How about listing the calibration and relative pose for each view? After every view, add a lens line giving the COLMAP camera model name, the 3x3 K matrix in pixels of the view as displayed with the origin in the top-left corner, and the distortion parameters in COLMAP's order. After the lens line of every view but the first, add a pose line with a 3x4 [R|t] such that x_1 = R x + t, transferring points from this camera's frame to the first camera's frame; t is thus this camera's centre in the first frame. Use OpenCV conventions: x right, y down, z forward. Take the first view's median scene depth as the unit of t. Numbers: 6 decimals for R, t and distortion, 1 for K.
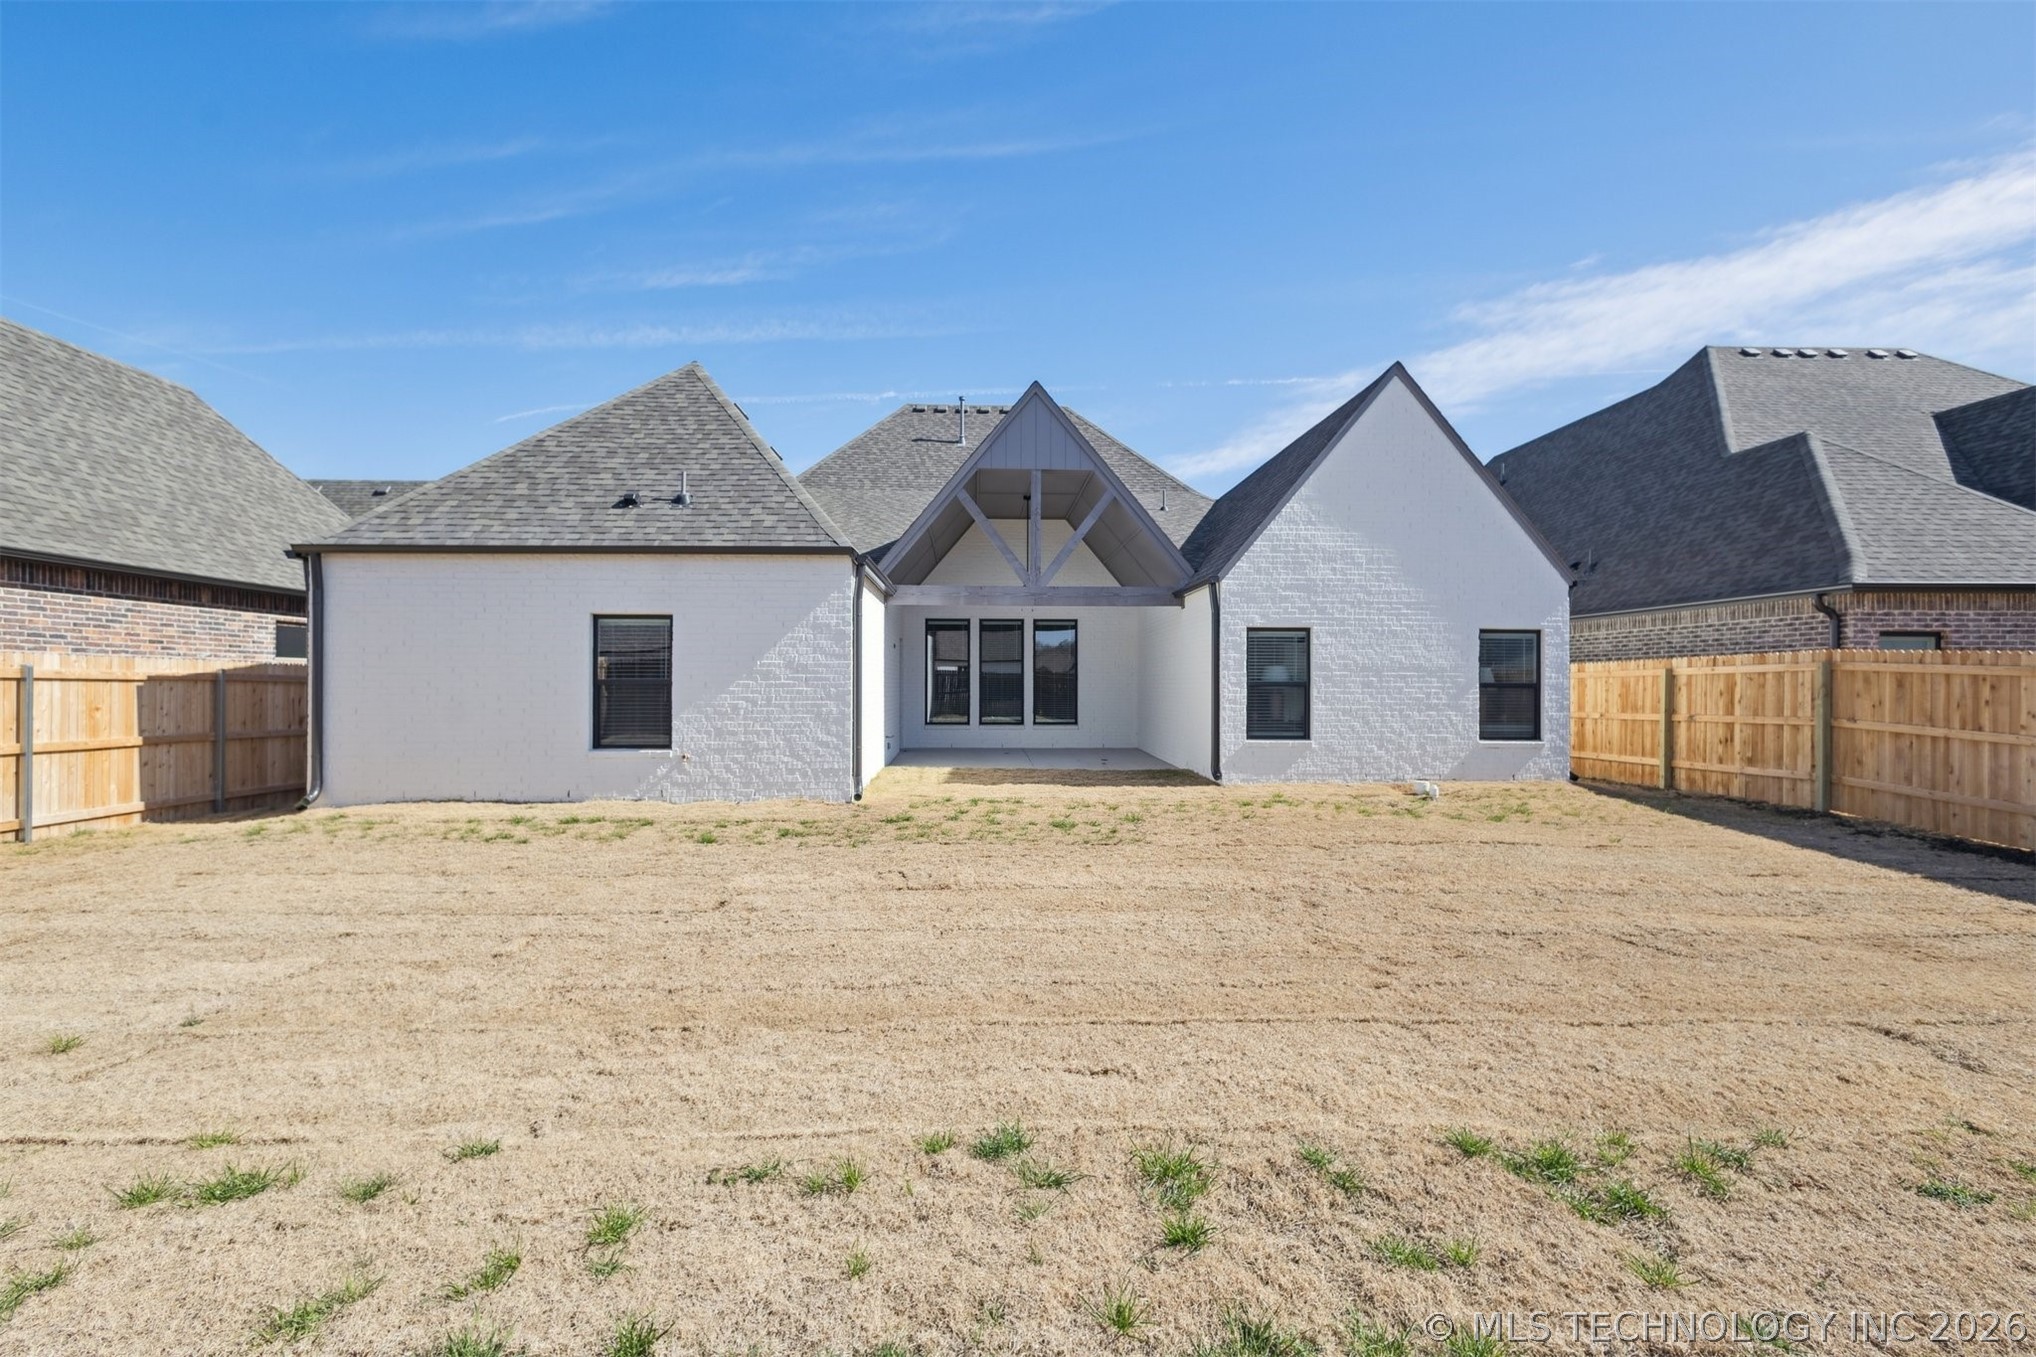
lens RADIAL K [[916.2, 0, 1017.7], [0, 916.2, 671.9], [0, 0, 1]] dist [0.003526, 0.000194]
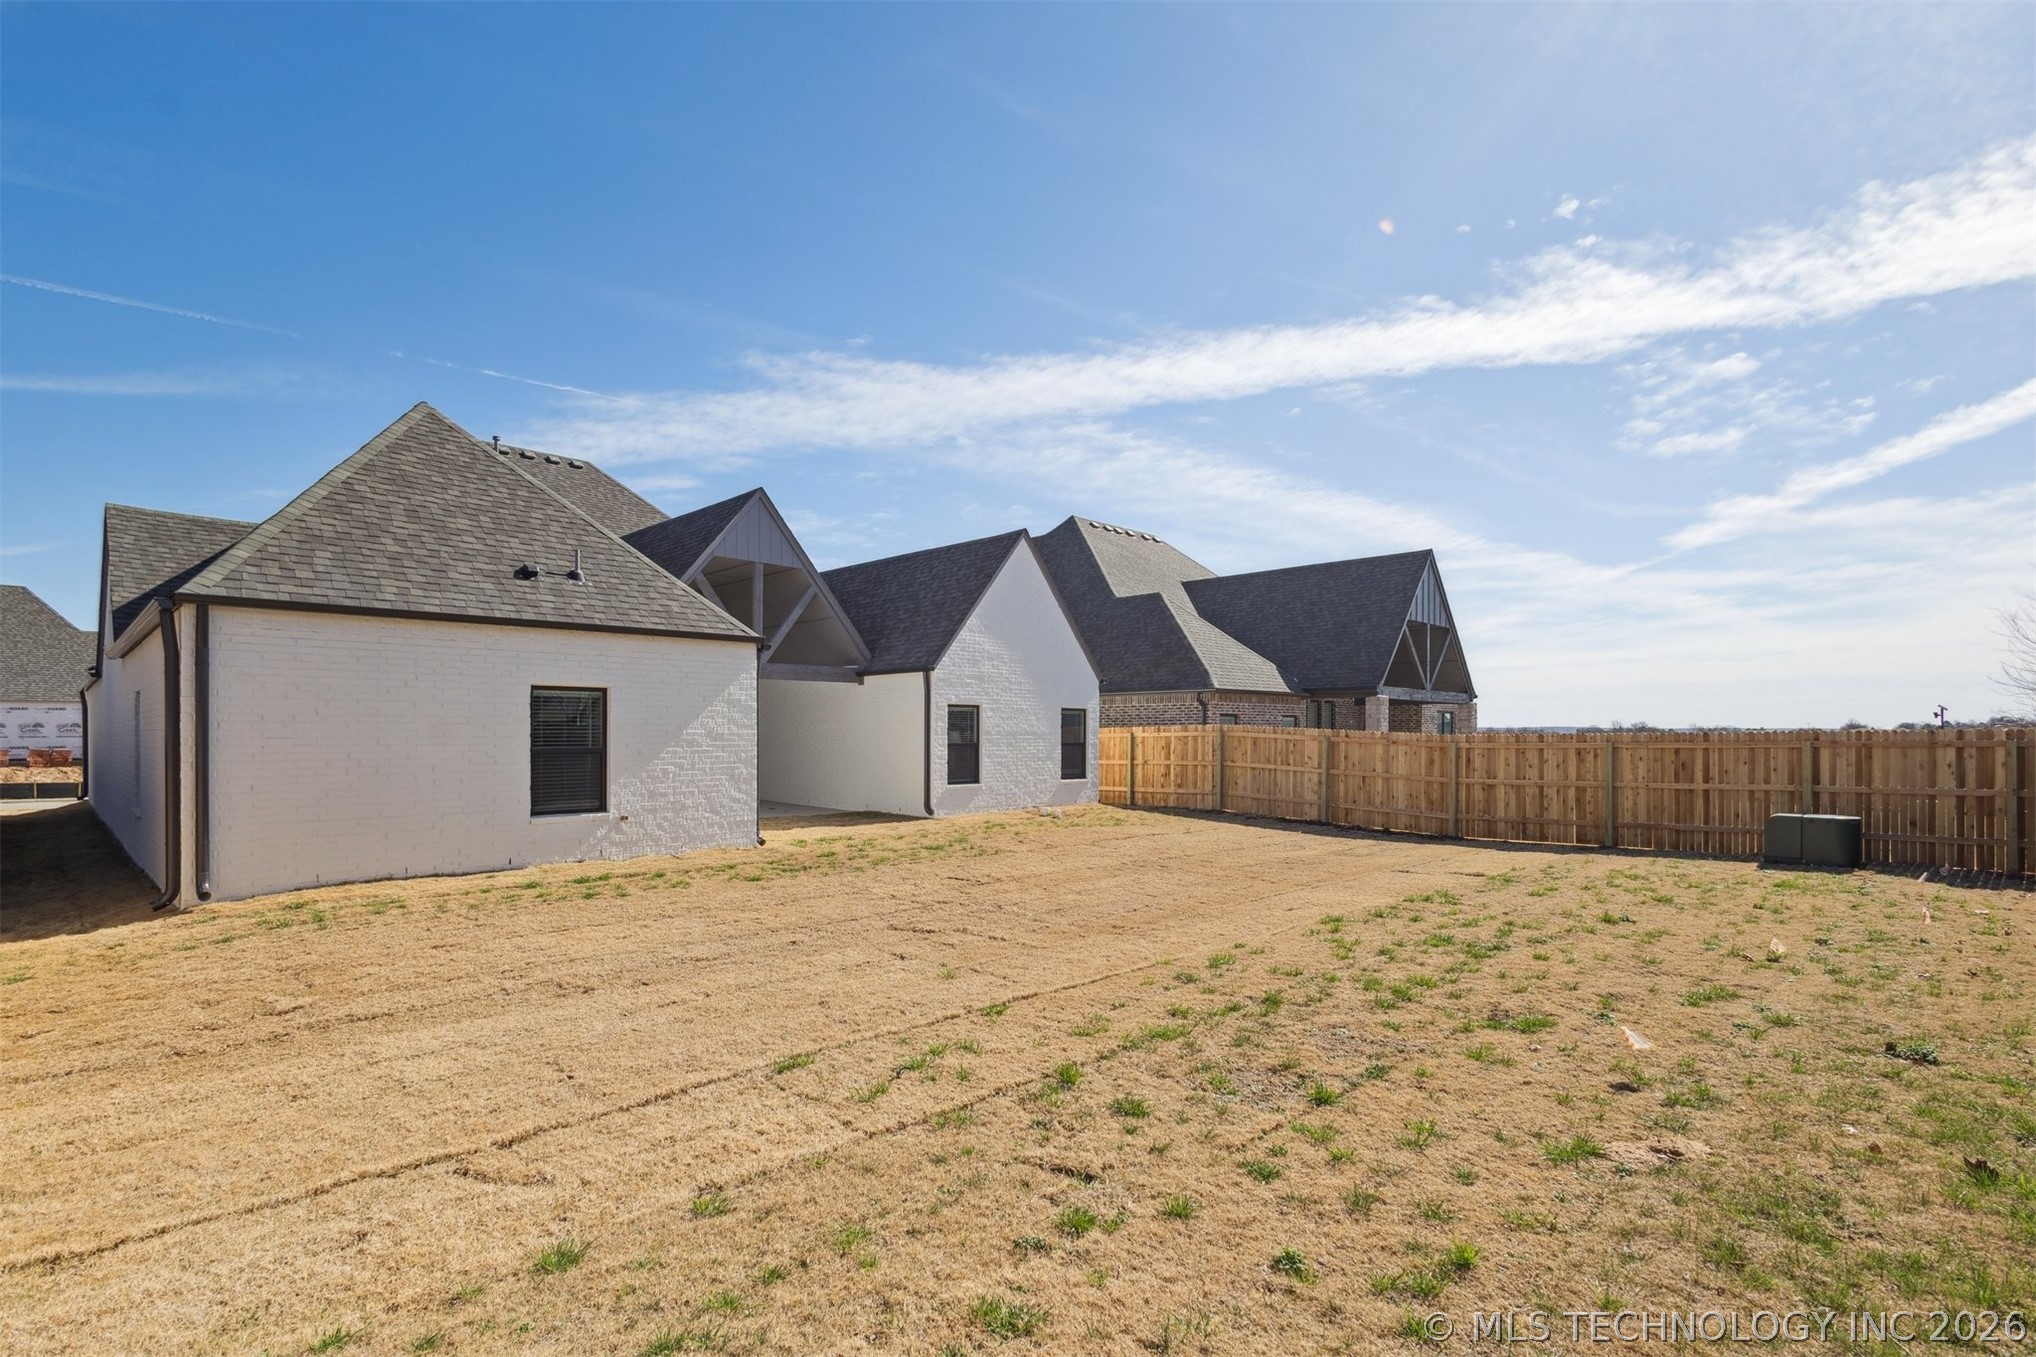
lens RADIAL K [[947.3, 0, 1016.7], [0, 947.3, 713.4], [0, 0, 1]] dist [0.000897, 0.000114]
pose [[0.731958, 0.012935, 0.681227, -0.674205], [-0.006925, 0.999909, -0.011545, -0.019590], [-0.681315, 0.003733, 0.731981, -0.130895]]
